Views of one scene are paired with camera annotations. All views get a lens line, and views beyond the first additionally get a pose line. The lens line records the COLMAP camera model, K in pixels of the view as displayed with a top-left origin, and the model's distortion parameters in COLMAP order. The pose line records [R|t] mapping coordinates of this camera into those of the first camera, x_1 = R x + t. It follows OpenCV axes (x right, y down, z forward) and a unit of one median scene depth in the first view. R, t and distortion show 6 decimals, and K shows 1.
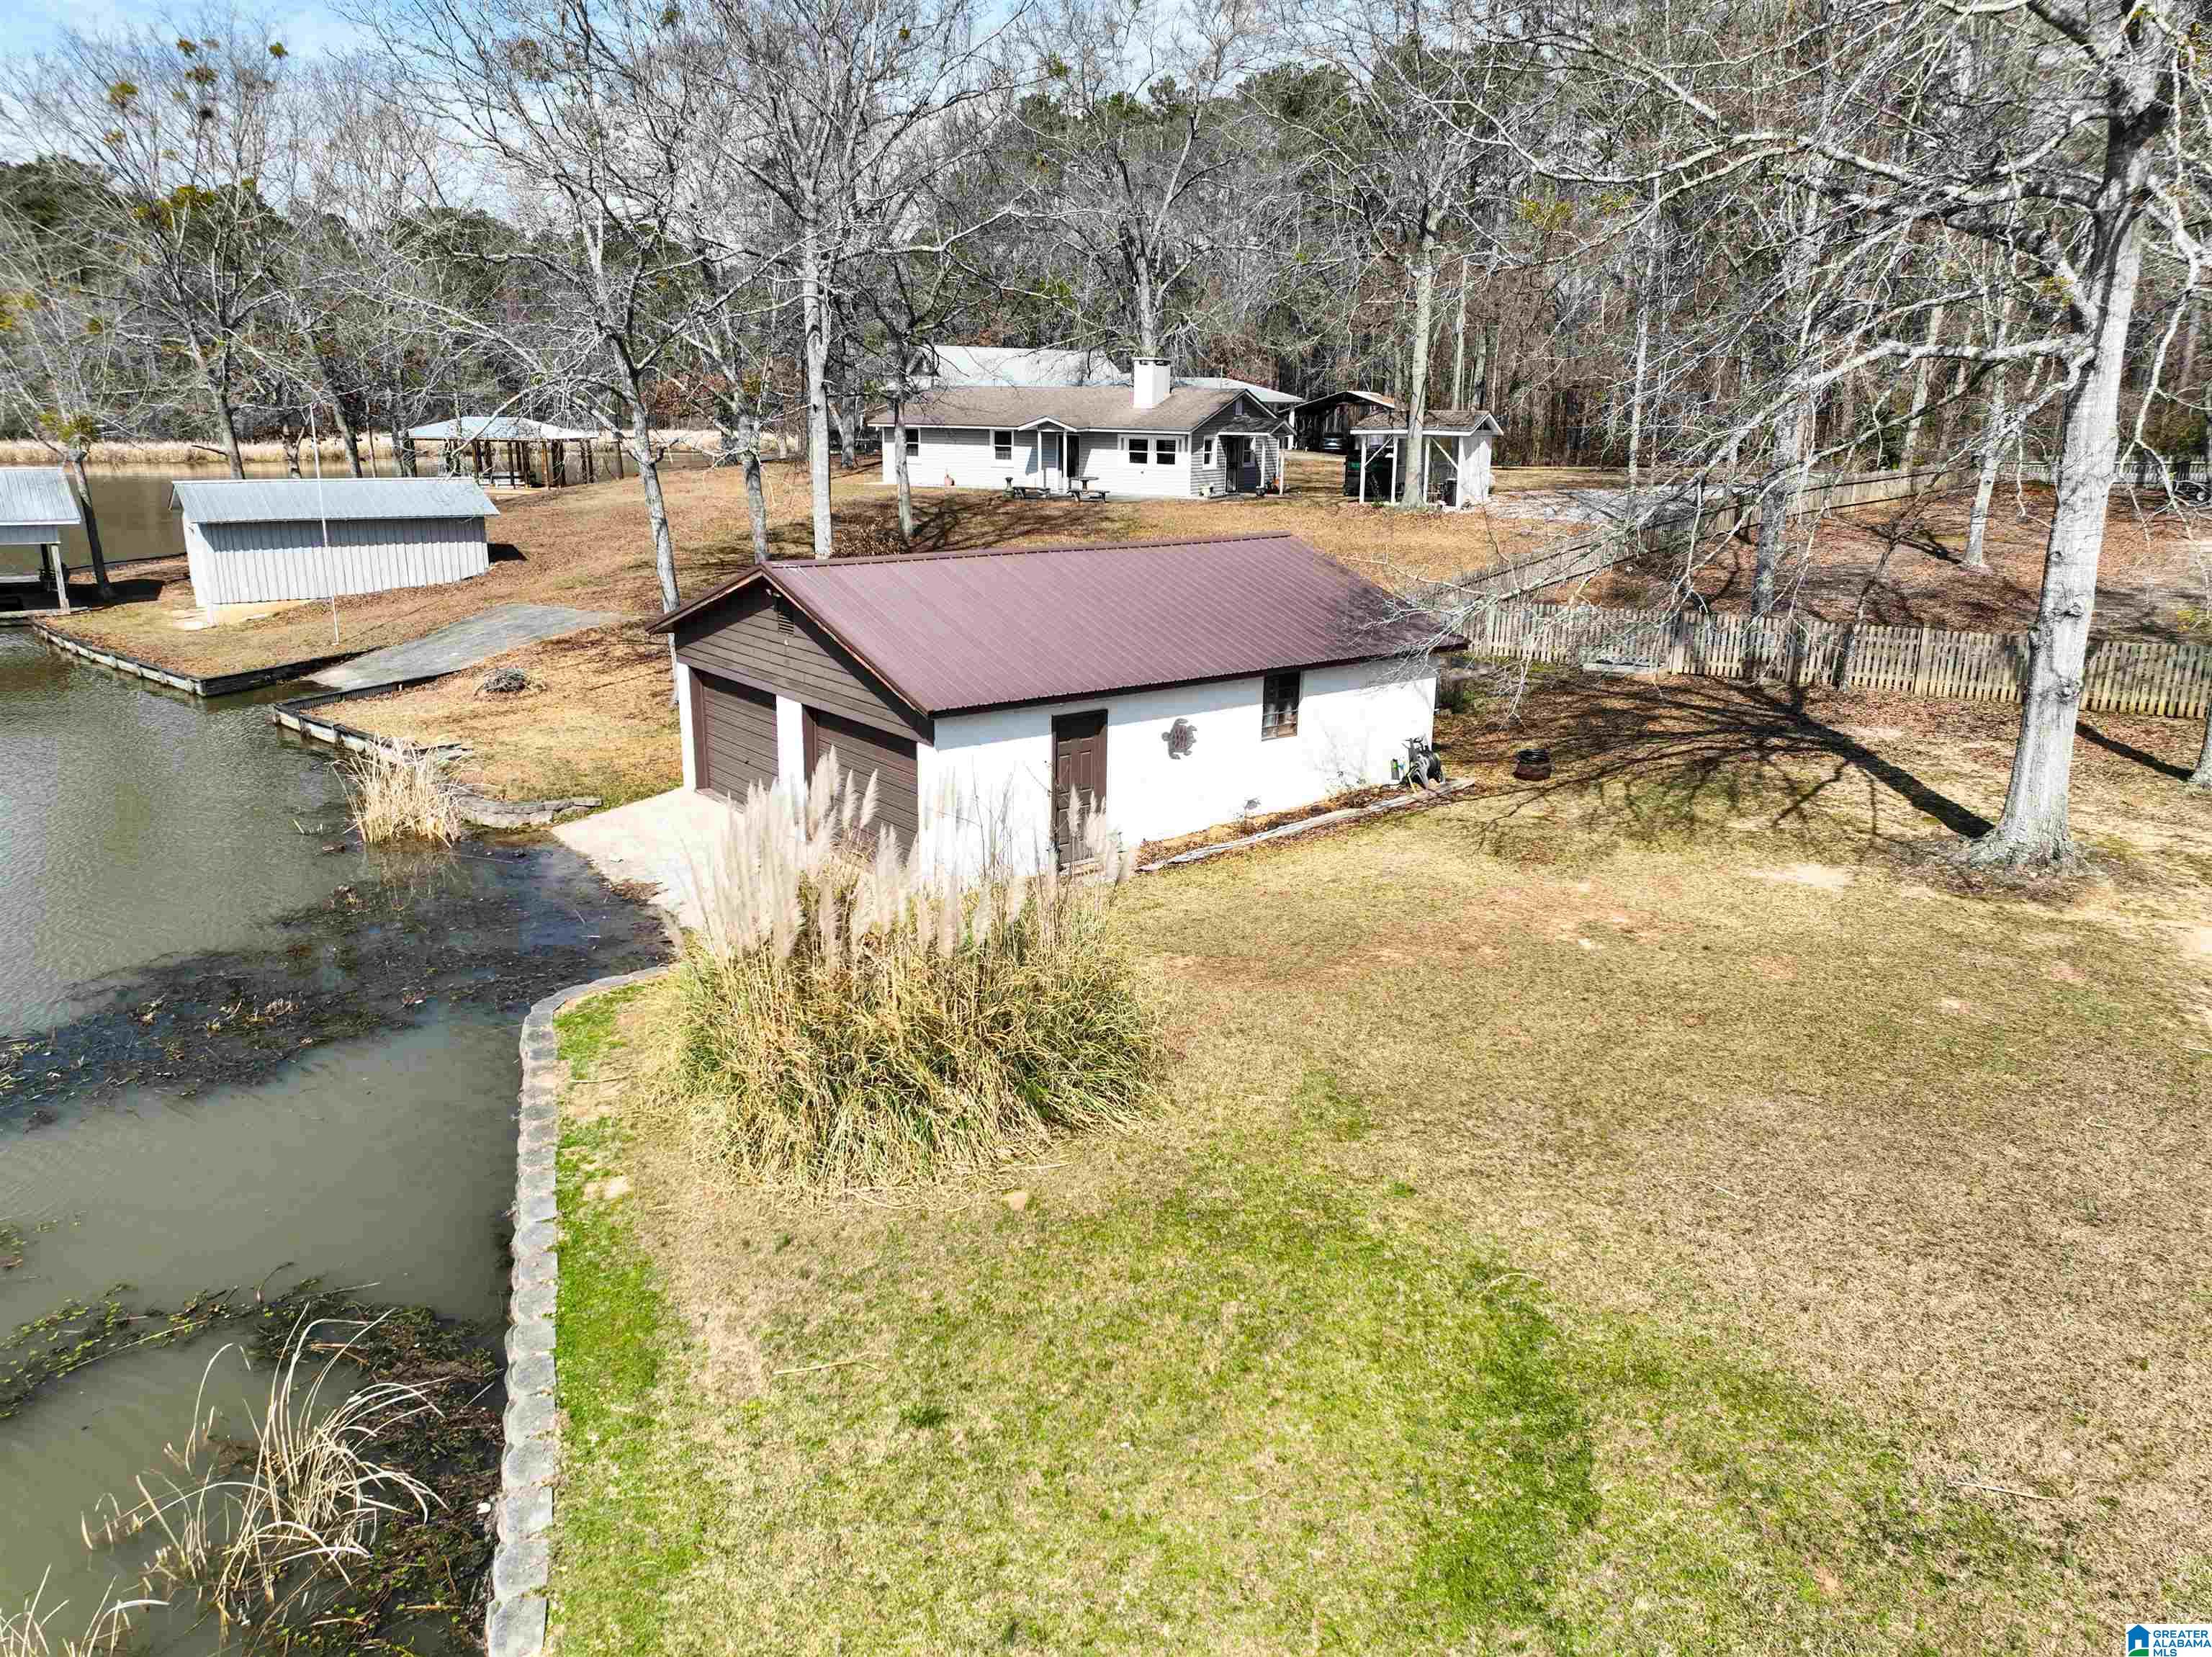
lens RADIAL K [[1491.4, 0, 1115.9], [0, 1491.4, 827.3], [0, 0, 1]] dist [0.009462, -0.003093]
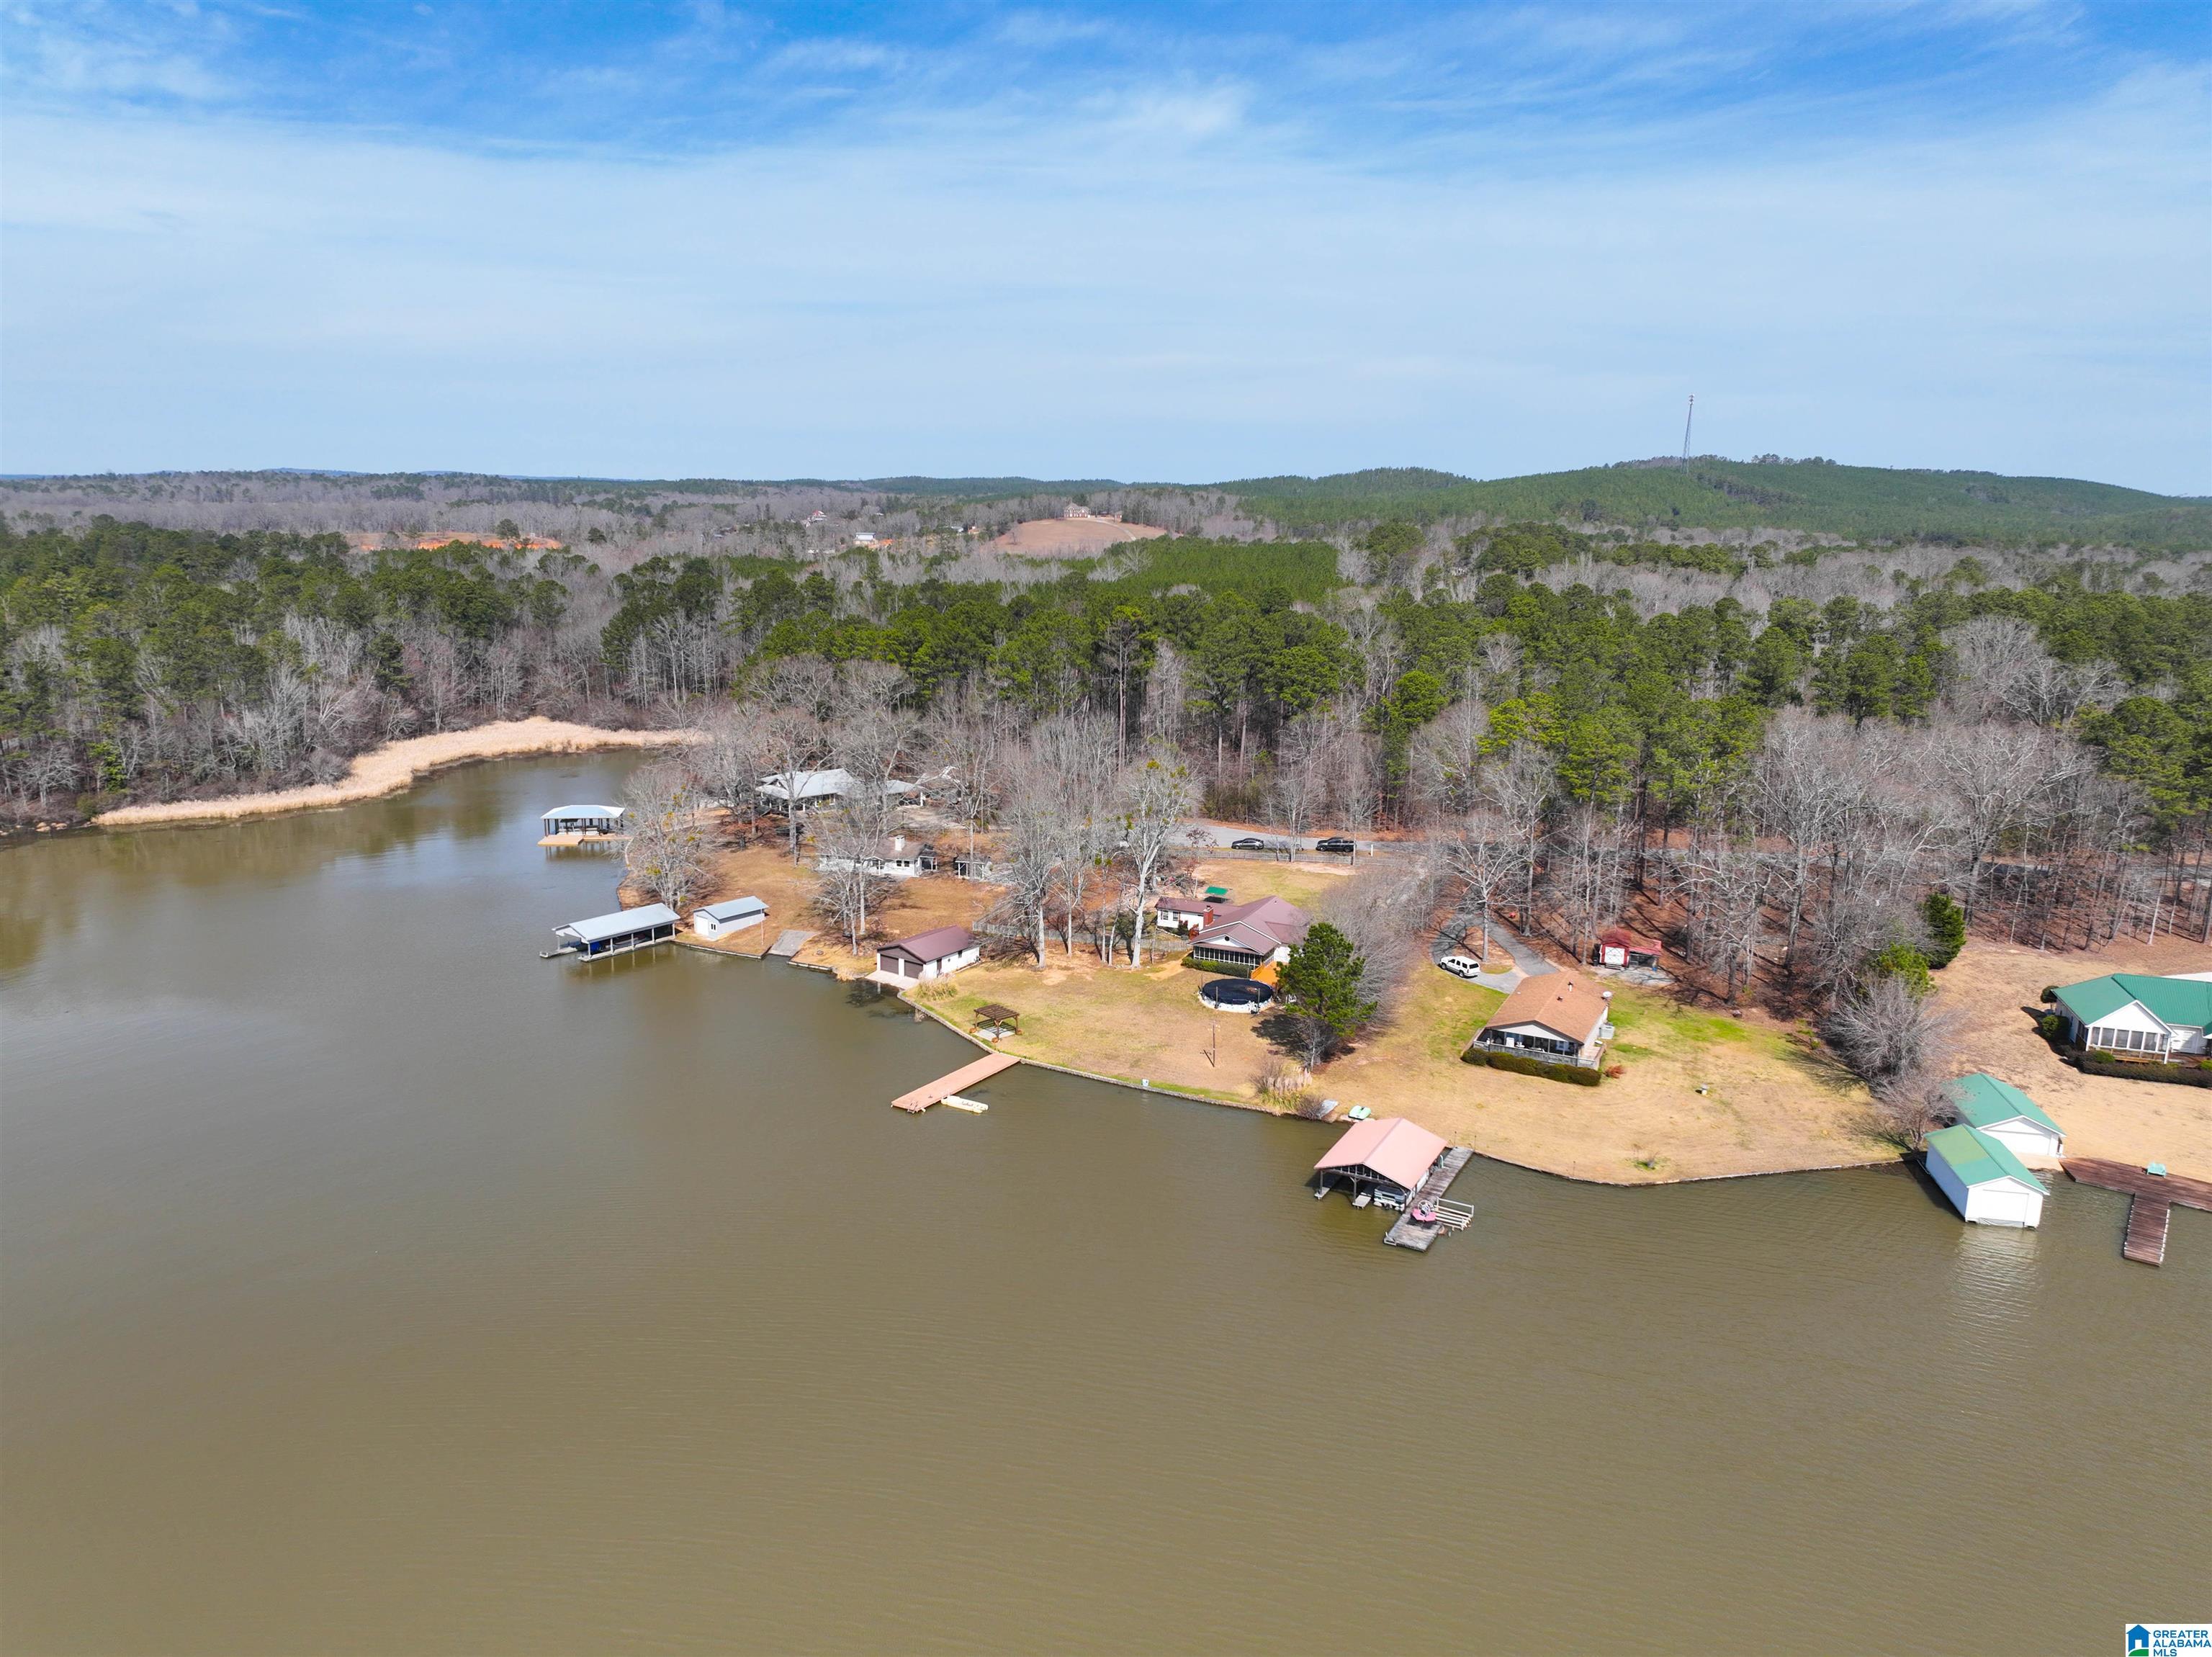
lens RADIAL K [[1491.4, 0, 1116.3], [0, 1491.4, 828.4], [0, 0, 1]] dist [0.009462, -0.003093]
pose [[0.958260, -0.063145, 0.278837, -1.194328], [0.079712, 0.995639, -0.048470, -0.279956], [-0.274560, 0.068673, 0.959115, -6.517937]]
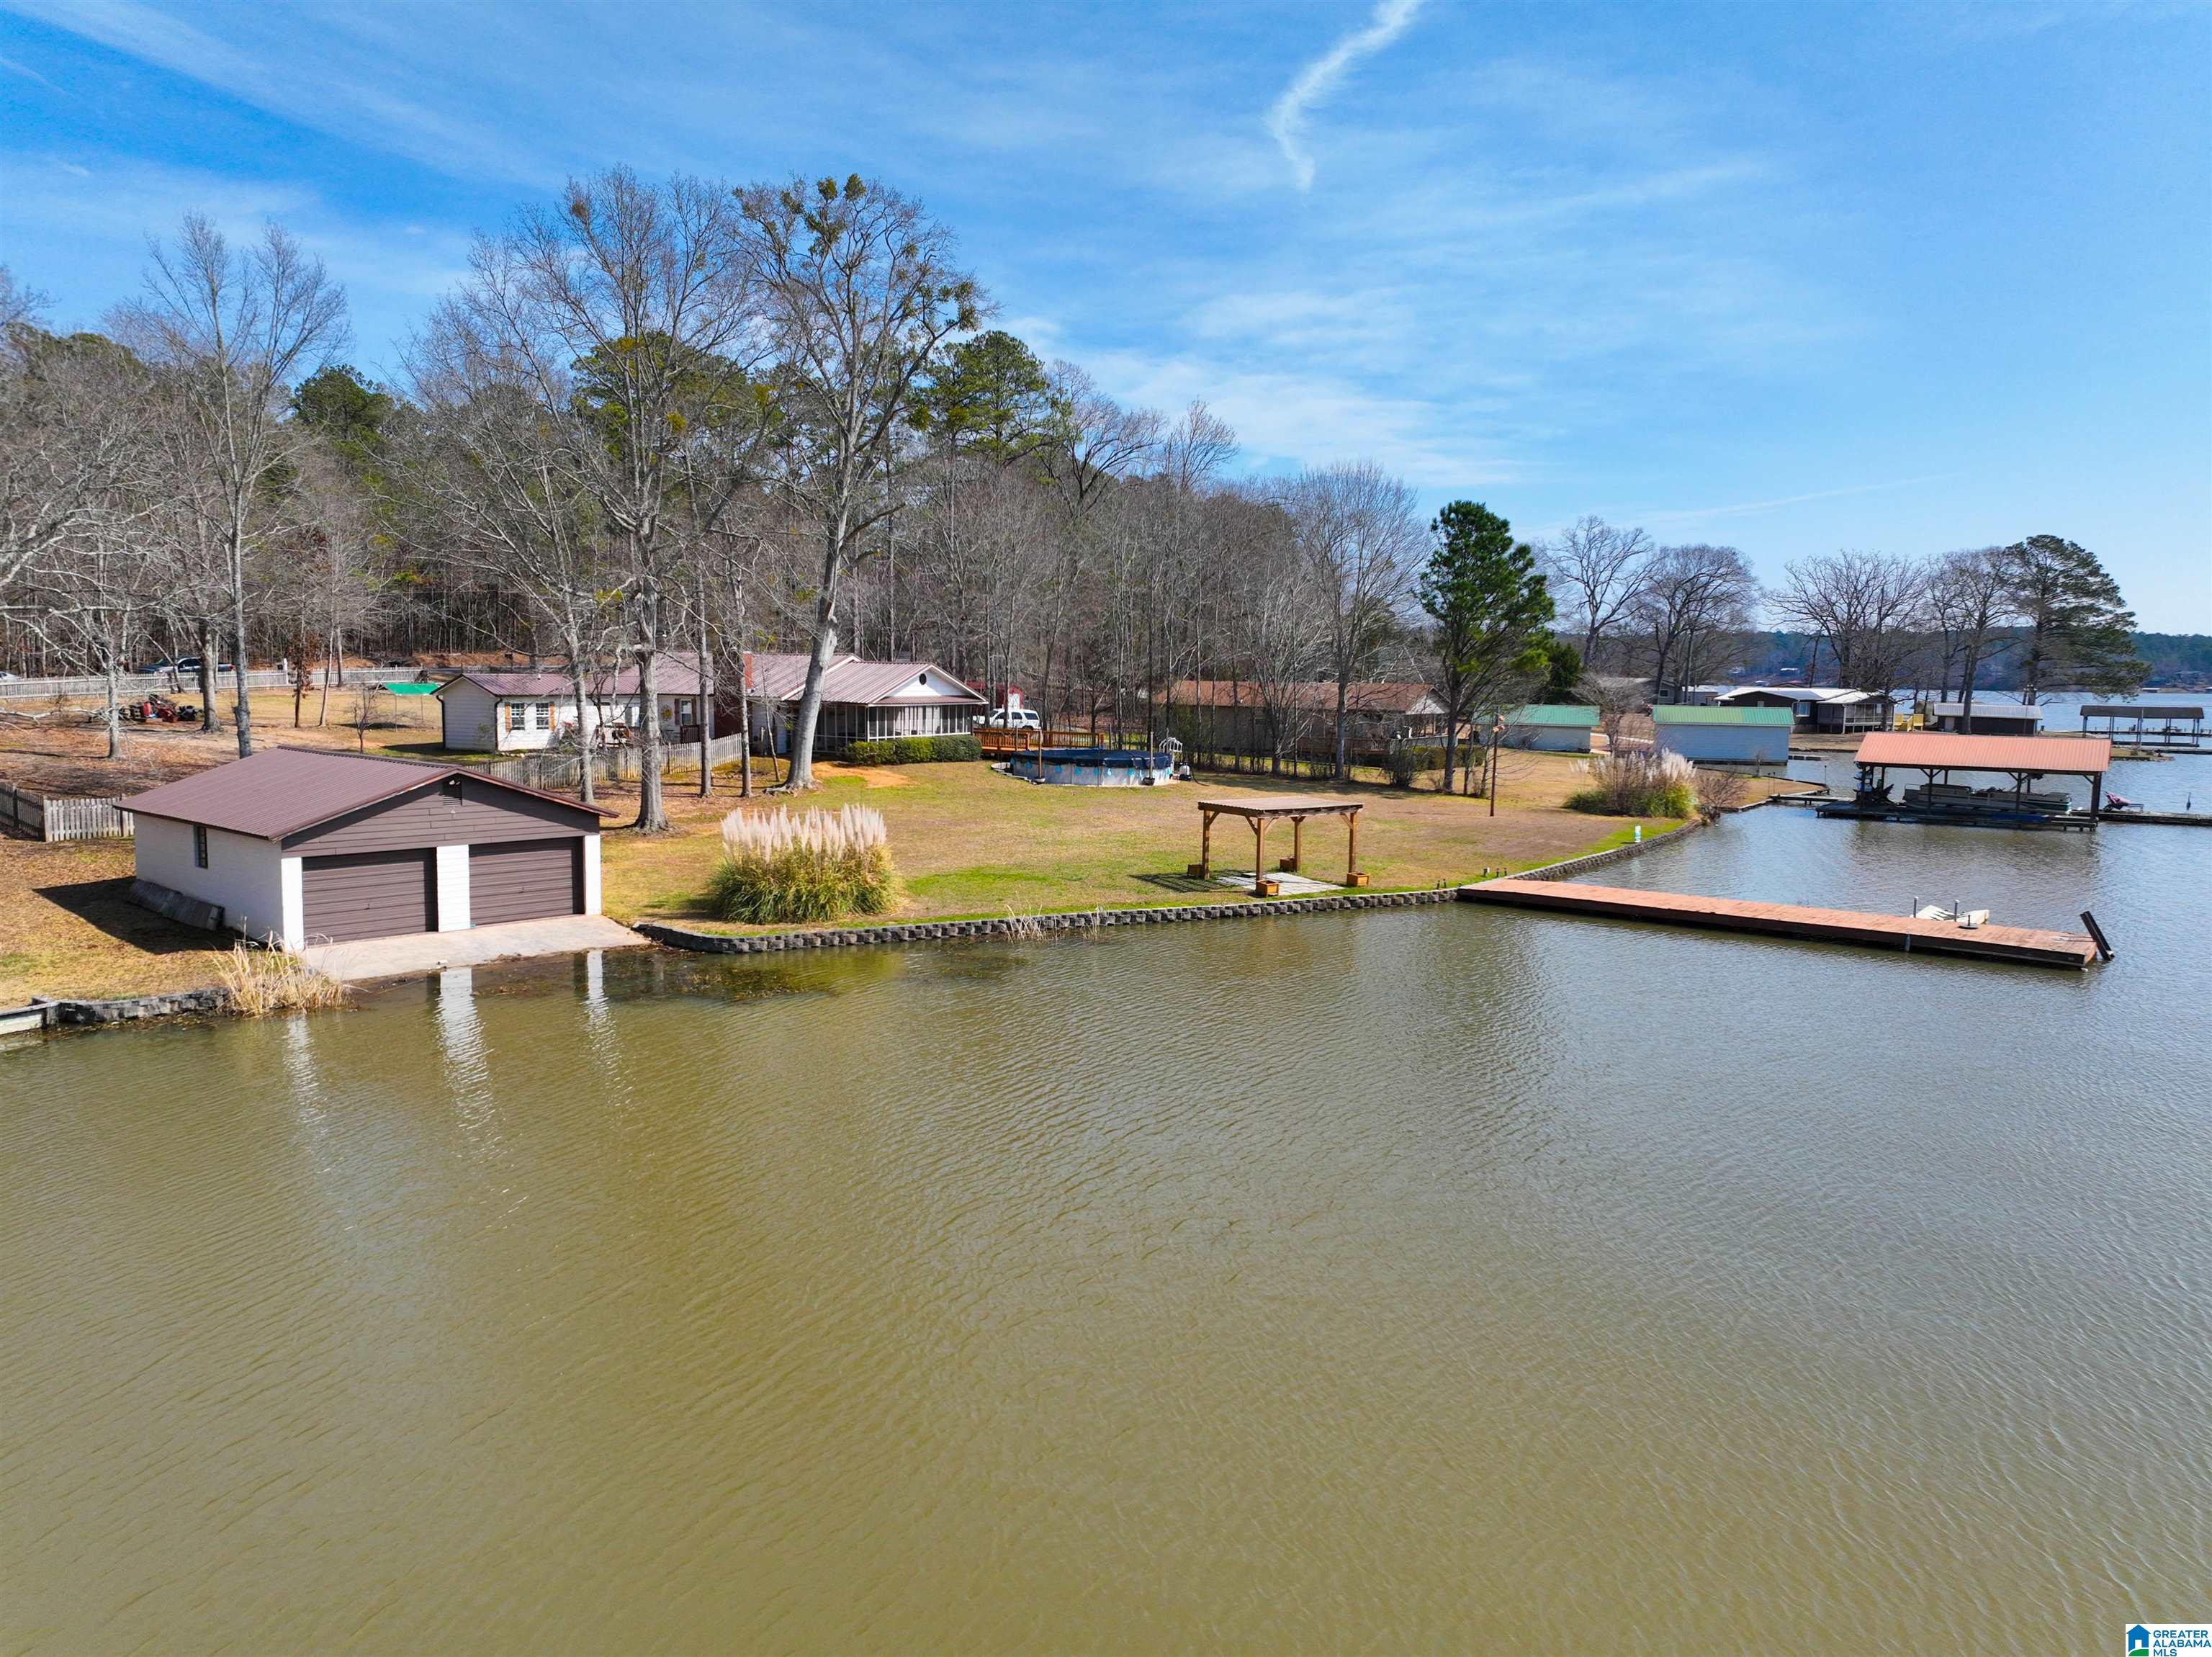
lens RADIAL K [[1491.4, 0, 1095.0], [0, 1491.4, 836.1], [0, 0, 1]] dist [0.009462, -0.003093]
pose [[-0.166375, -0.130665, 0.977367, -1.809924], [0.242575, 0.955298, 0.169008, -0.186260], [-0.955760, 0.265203, -0.127242, 0.465889]]
